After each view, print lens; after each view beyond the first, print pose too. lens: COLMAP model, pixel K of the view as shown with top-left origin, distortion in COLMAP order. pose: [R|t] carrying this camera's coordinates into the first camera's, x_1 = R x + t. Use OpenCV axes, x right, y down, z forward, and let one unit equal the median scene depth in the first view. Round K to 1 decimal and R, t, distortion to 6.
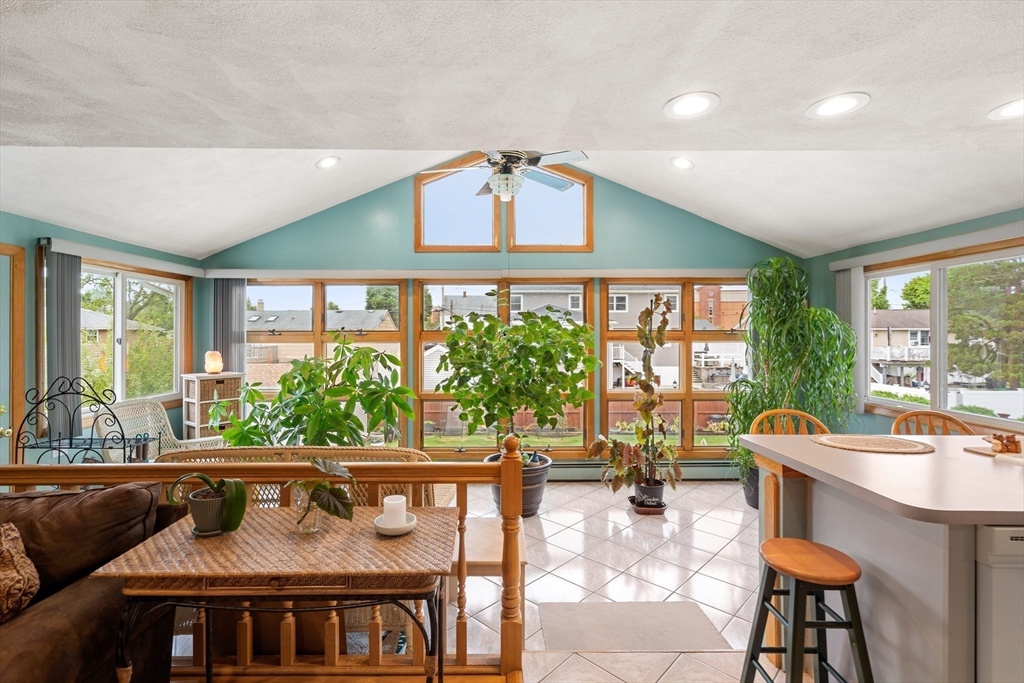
lens RADIAL K [[470.2, 0, 508.4], [0, 470.2, 331.9], [0, 0, 1]] dist [-0.003461, 0.001021]
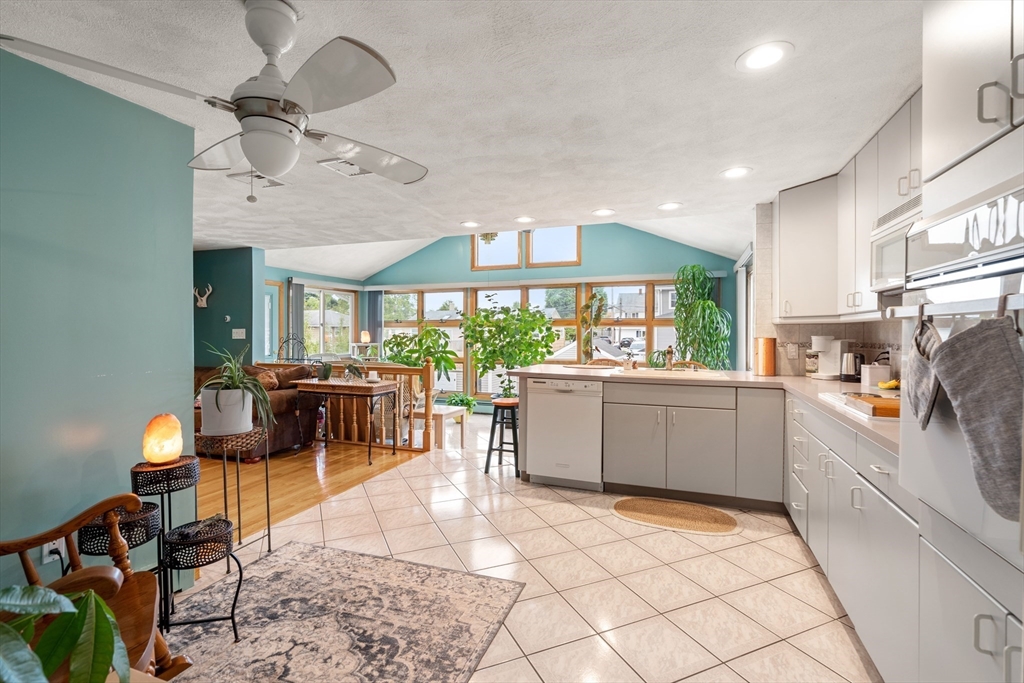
lens RADIAL K [[470.2, 0, 510.8], [0, 470.2, 339.0], [0, 0, 1]] dist [-0.003461, 0.001021]
pose [[0.928219, 0.008218, -0.371943, 0.553807], [-0.001597, 0.999835, 0.018105, 0.034969], [0.372031, -0.016212, 0.928079, -0.466483]]
